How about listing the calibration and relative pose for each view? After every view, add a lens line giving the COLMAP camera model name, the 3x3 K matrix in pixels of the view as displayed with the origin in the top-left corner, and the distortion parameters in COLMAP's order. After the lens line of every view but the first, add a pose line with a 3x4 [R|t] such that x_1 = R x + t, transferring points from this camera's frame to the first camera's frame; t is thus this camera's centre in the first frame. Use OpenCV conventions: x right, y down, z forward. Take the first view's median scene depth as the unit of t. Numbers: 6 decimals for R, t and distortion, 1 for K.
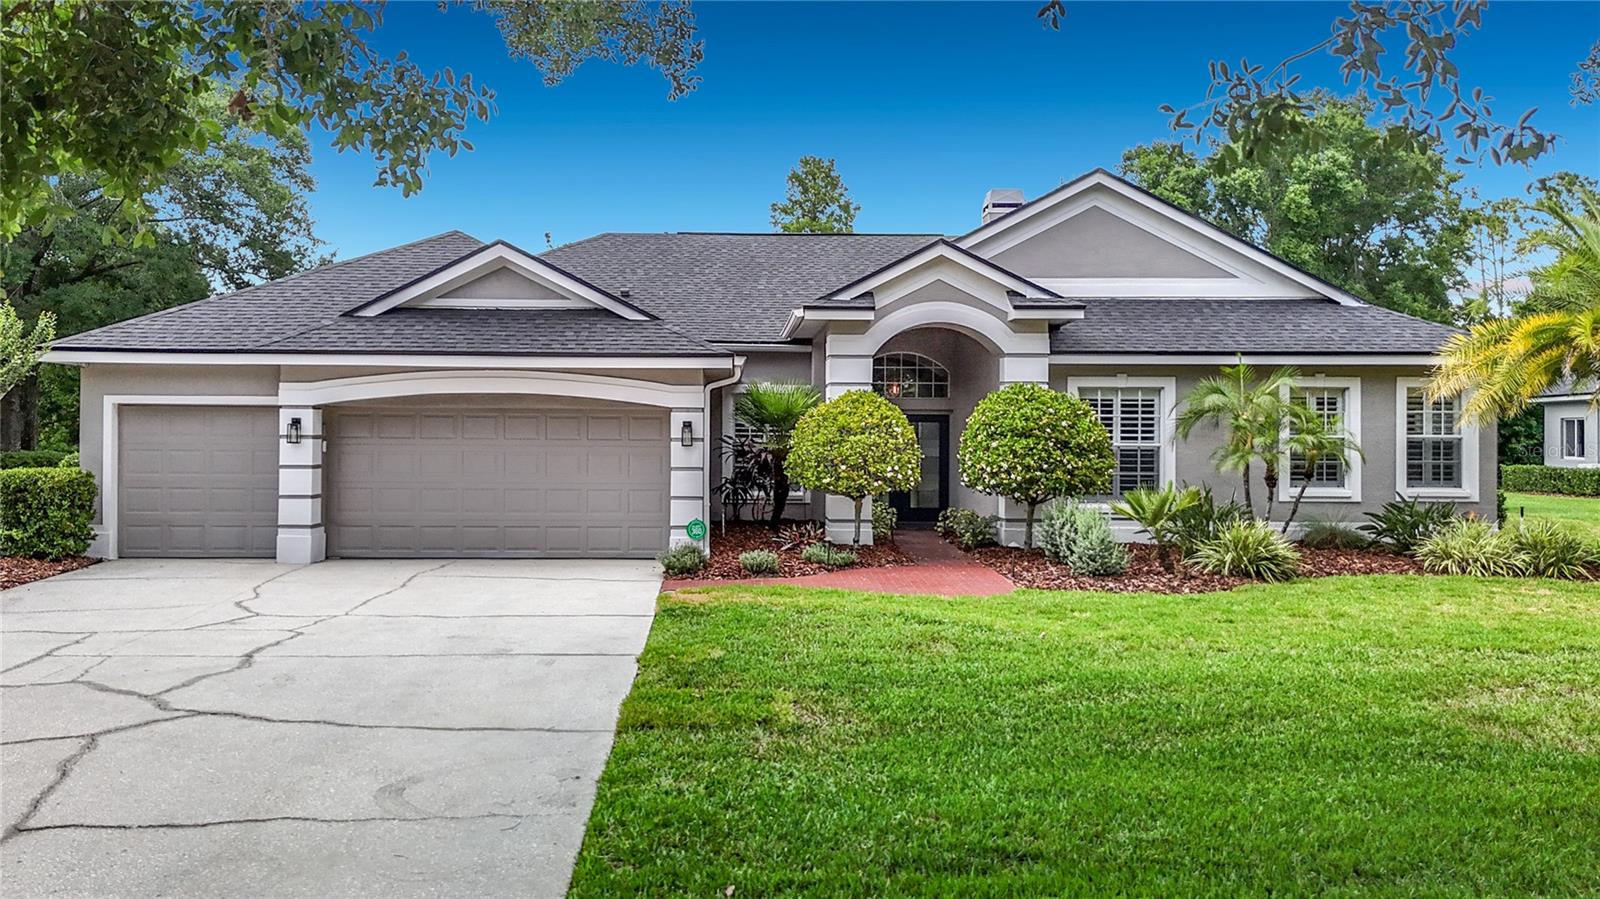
lens RADIAL K [[1361.9, 0, 747.5], [0, 1361.9, 448.4], [0, 0, 1]] dist [0.058900, -0.007438]
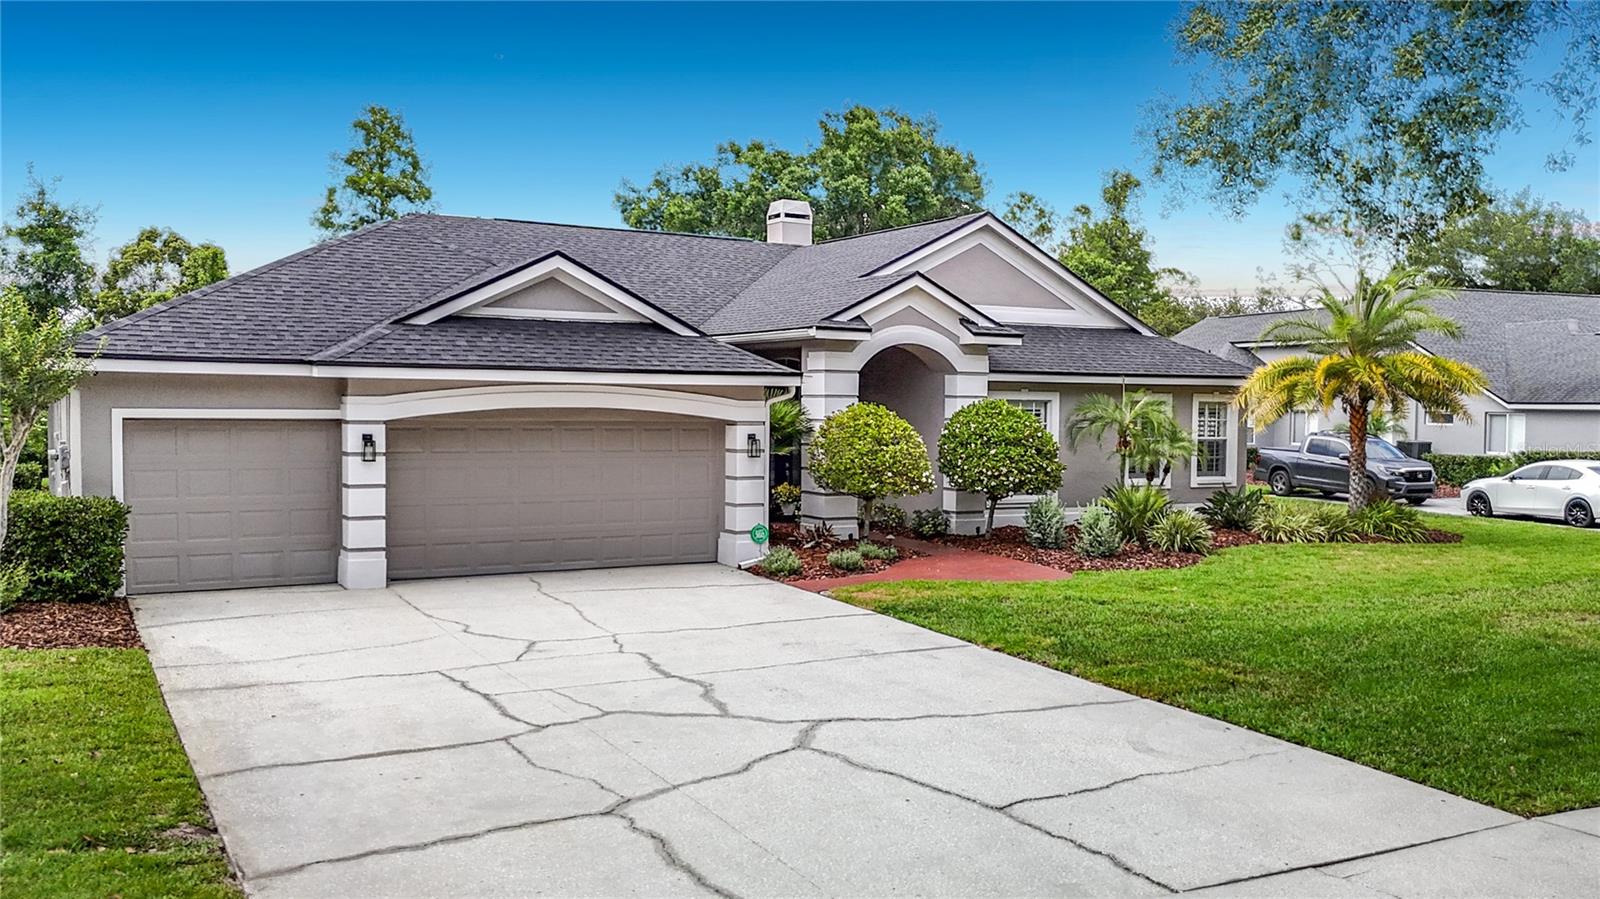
lens RADIAL K [[1406.0, 0, 935.2], [0, 1406.0, 490.0], [0, 0, 1]] dist [0.053259, -0.015391]
pose [[0.852078, -0.028650, 0.522630, -0.488108], [0.000028, 0.998503, 0.054691, -0.035591], [-0.523415, -0.046586, 0.850804, -0.027036]]
